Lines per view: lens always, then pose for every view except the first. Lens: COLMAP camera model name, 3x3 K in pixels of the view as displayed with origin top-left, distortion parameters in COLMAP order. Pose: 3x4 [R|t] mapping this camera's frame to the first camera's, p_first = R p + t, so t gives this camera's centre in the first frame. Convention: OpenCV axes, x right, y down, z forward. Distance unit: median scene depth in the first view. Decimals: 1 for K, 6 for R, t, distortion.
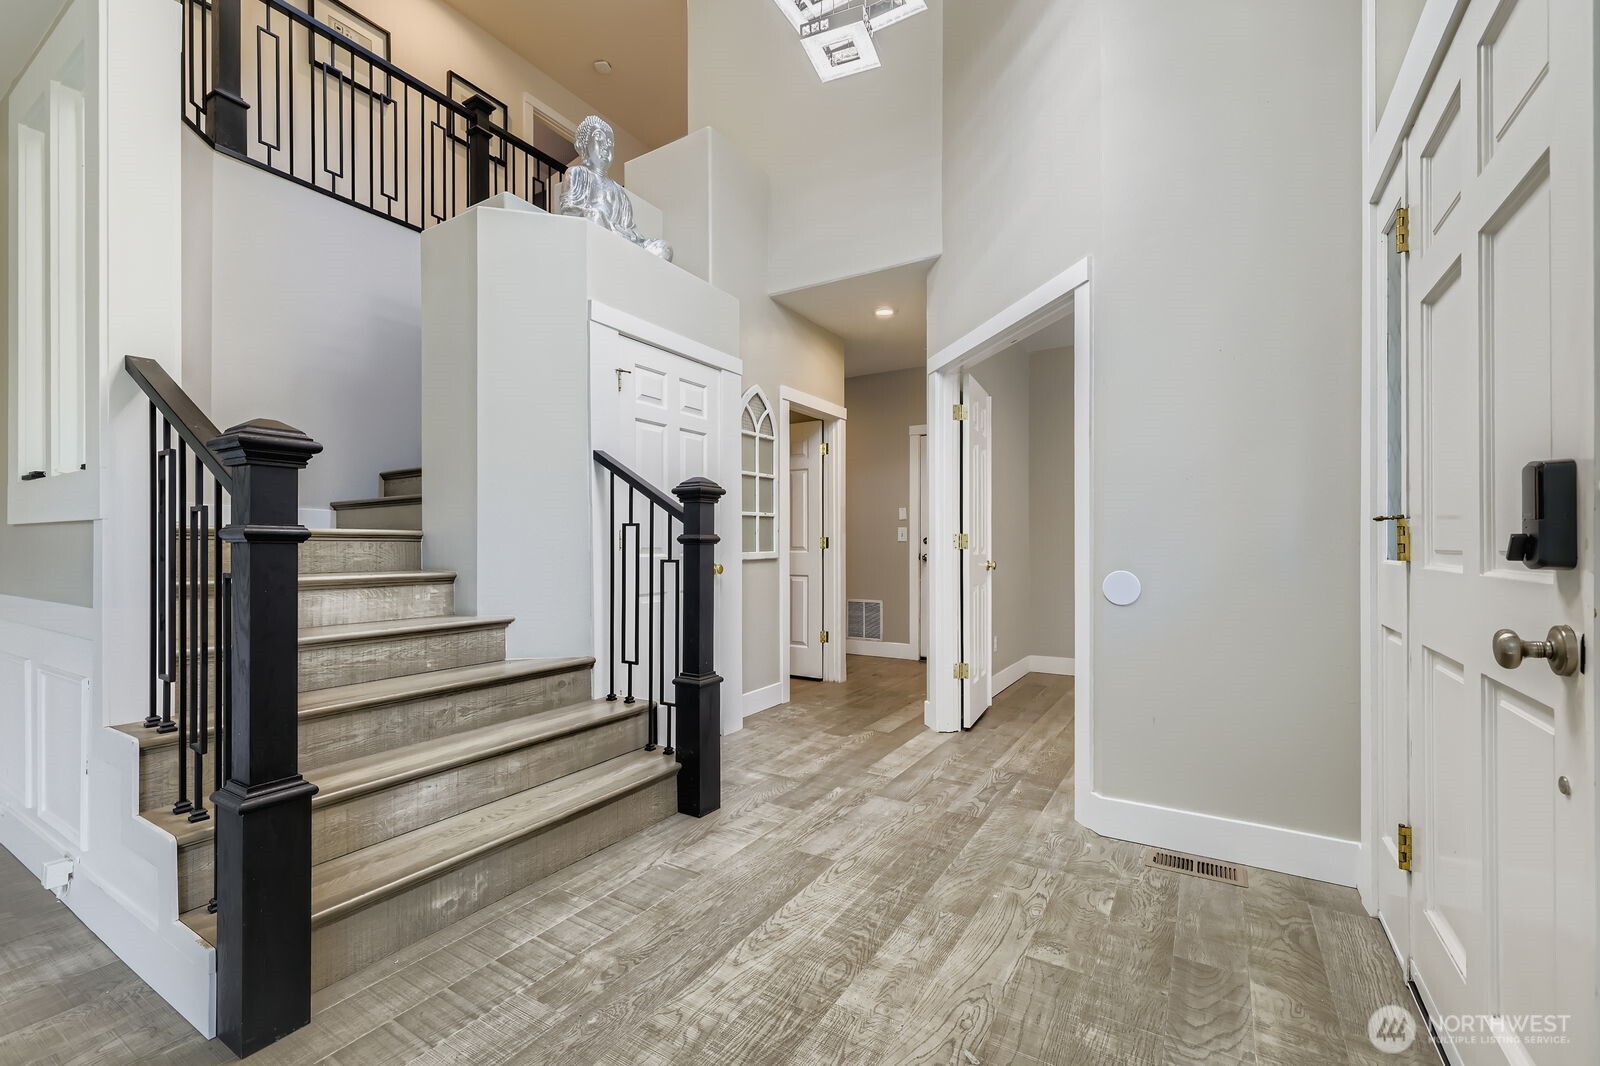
lens RADIAL K [[669.1, 0, 796.0], [0, 669.1, 542.7], [0, 0, 1]] dist [-0.002090, -0.000360]
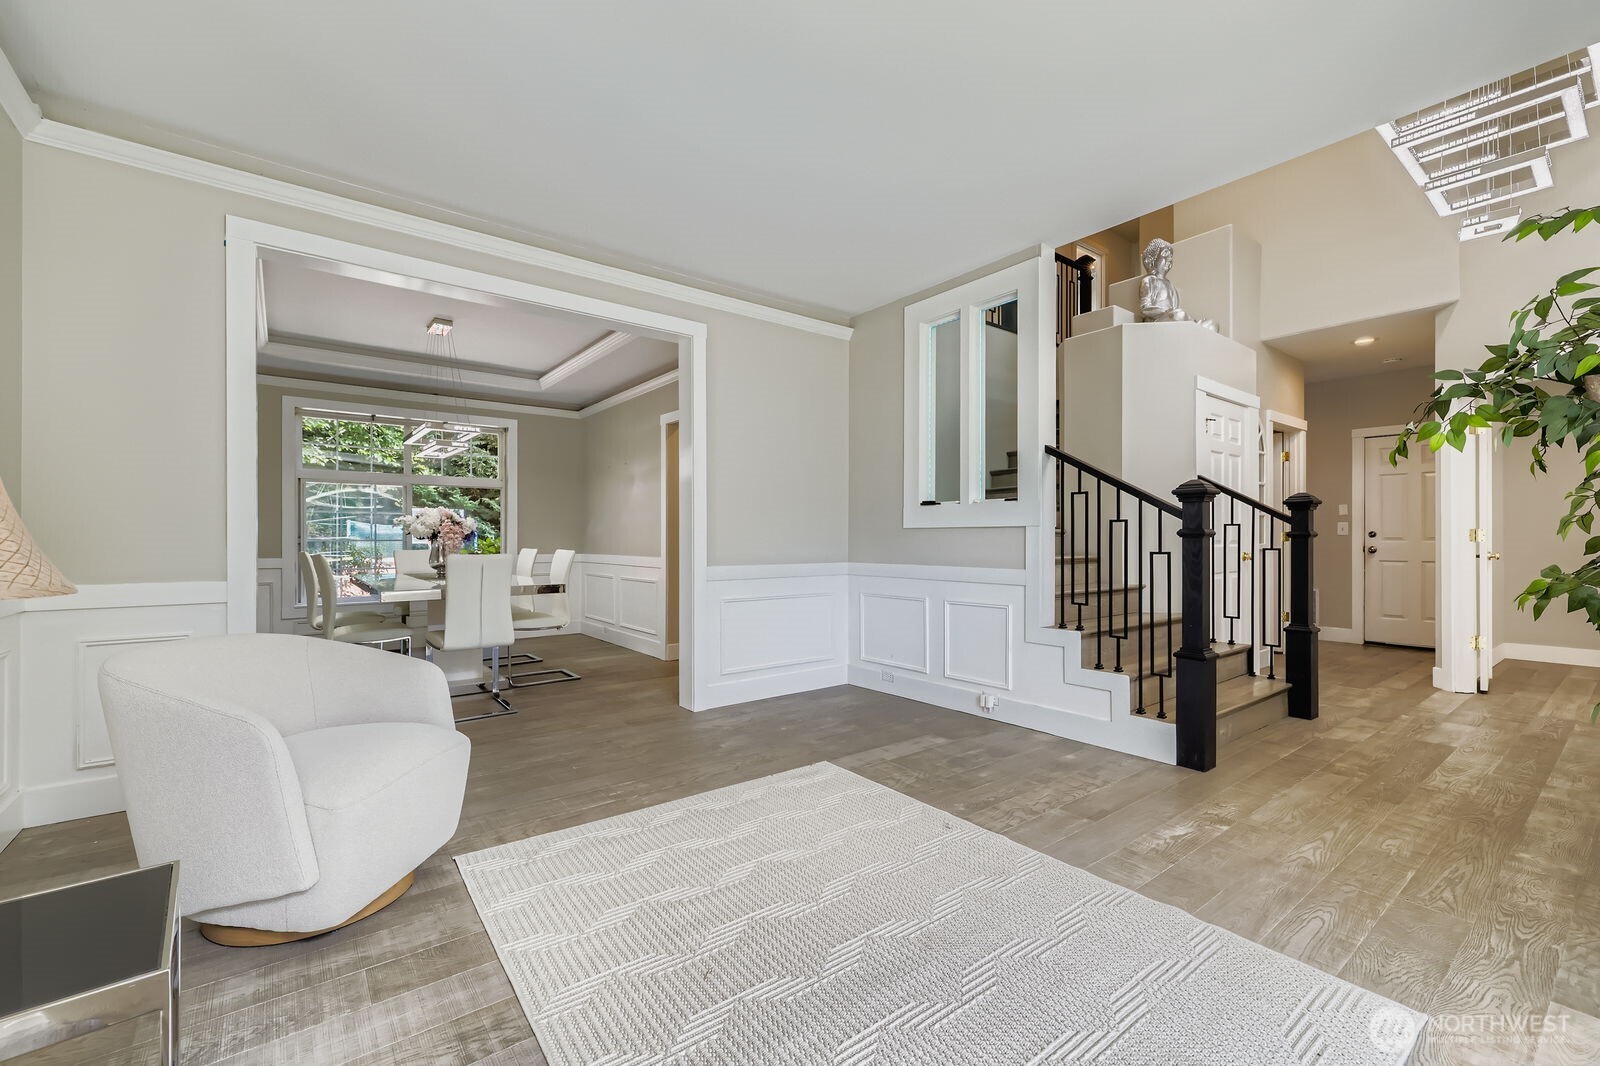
lens RADIAL K [[669.1, 0, 806.6], [0, 669.1, 532.0], [0, 0, 1]] dist [-0.002090, -0.000360]
pose [[0.936651, -0.003376, -0.350248, -0.602187], [0.001548, 0.999984, -0.005501, -0.004294], [0.350261, 0.004610, 0.936641, -0.713294]]
